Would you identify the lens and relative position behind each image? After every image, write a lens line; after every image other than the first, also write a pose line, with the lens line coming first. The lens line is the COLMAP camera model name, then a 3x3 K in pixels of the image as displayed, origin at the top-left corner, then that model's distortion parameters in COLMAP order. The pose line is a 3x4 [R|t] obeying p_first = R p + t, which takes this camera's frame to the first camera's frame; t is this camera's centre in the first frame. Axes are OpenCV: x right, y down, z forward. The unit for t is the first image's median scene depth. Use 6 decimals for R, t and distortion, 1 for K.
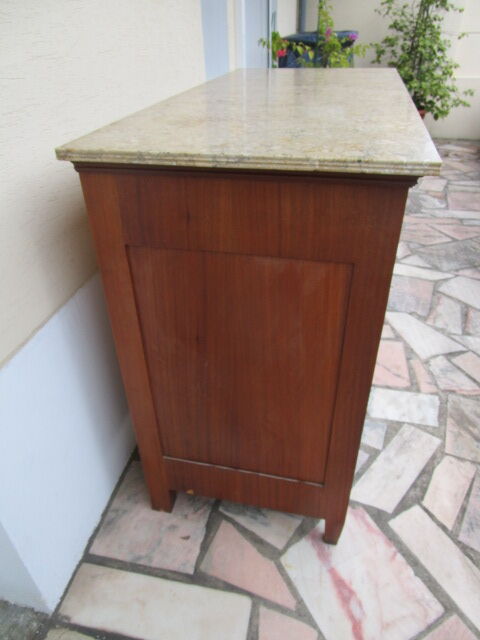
lens RADIAL K [[454.0, 0, 244.4], [0, 454.0, 323.7], [0, 0, 1]] dist [-0.024964, 0.009174]
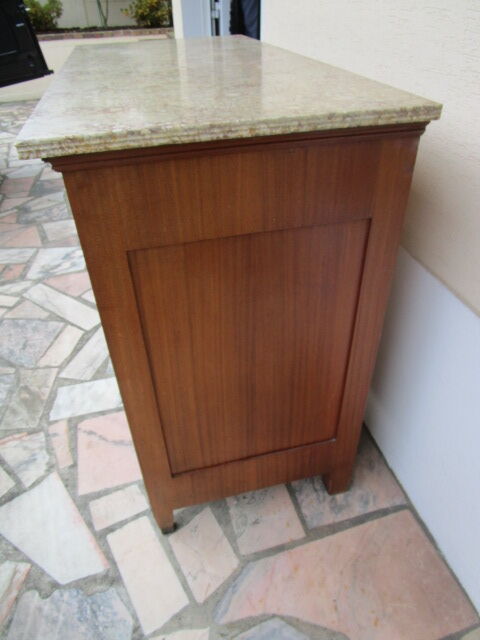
lens RADIAL K [[454.0, 0, 238.7], [0, 454.0, 314.9], [0, 0, 1]] dist [-0.024964, 0.009174]
pose [[-0.896096, 0.296423, -0.330372, 0.355597], [-0.211863, 0.368406, 0.905202, -0.914867], [0.390034, 0.881142, -0.267326, 1.326345]]
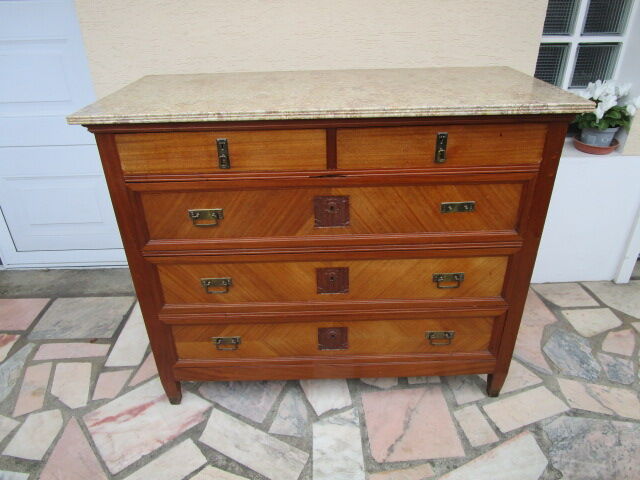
lens RADIAL K [[454.0, 0, 316.5], [0, 454.0, 238.9], [0, 0, 1]] dist [-0.024964, 0.009174]
pose [[0.224534, 0.478498, -0.848896, 0.945646], [-0.527904, 0.791964, 0.306775, -0.417516], [0.819086, 0.379254, 0.430424, 0.470257]]
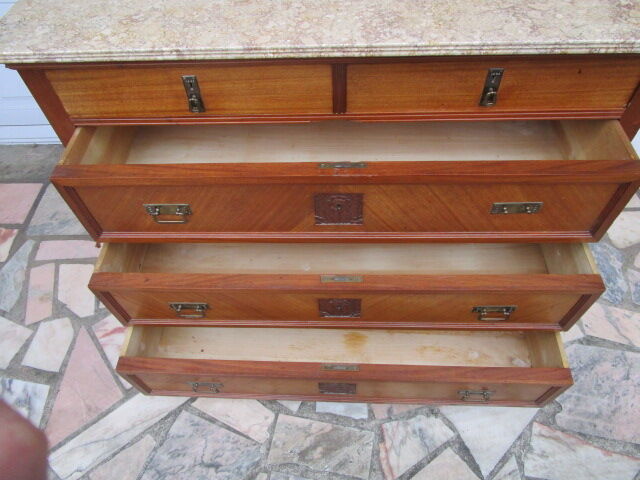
lens RADIAL K [[454.0, 0, 316.8], [0, 454.0, 238.0], [0, 0, 1]] dist [-0.024964, 0.009174]
pose [[0.187389, 0.784545, -0.591079, 0.701105], [-0.516338, 0.590571, 0.620178, -0.537425], [0.835632, 0.188982, 0.515757, 0.486436]]
